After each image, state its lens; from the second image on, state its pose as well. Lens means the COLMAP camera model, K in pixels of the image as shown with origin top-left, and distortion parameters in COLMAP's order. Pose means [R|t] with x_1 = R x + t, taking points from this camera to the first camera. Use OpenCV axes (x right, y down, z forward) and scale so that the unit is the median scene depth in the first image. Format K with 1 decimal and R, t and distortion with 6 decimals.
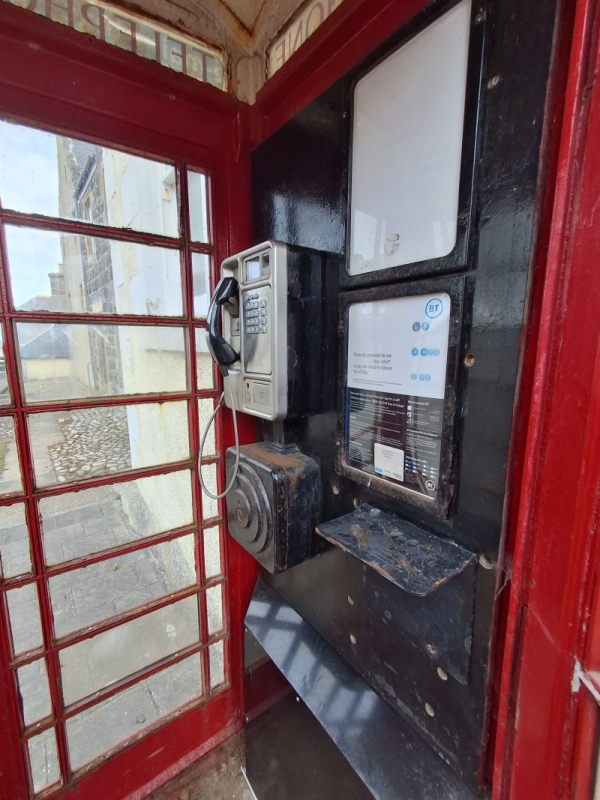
lens RADIAL K [[367.3, 0, 300.0], [0, 367.3, 400.0], [0, 0, 1]] dist [0.025300, 0.000067]
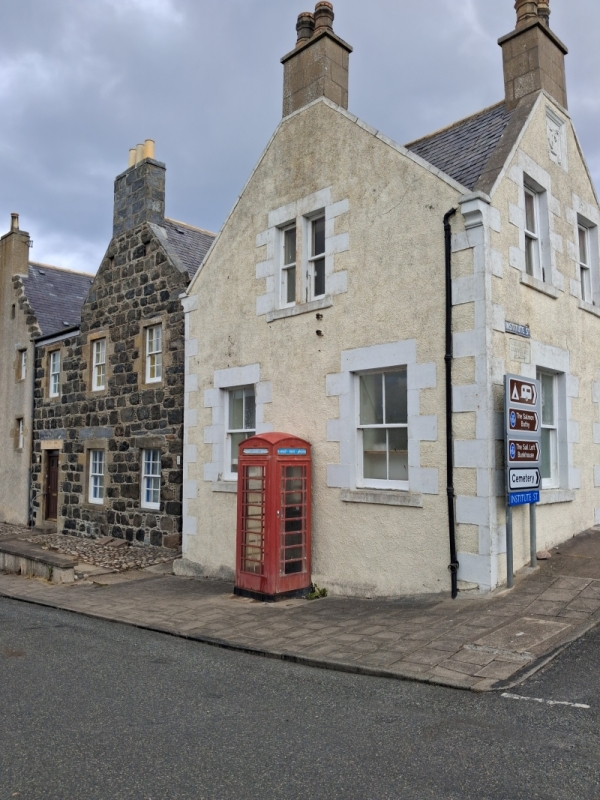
lens RADIAL K [[629.0, 0, 299.7], [0, 629.0, 387.9], [0, 0, 1]] dist [0.135201, -0.361772]
pose [[0.989060, 0.022510, 0.145788, -0.243091], [0.016946, 0.964409, -0.263870, 0.170263], [-0.146539, 0.263454, 0.953477, -1.752080]]
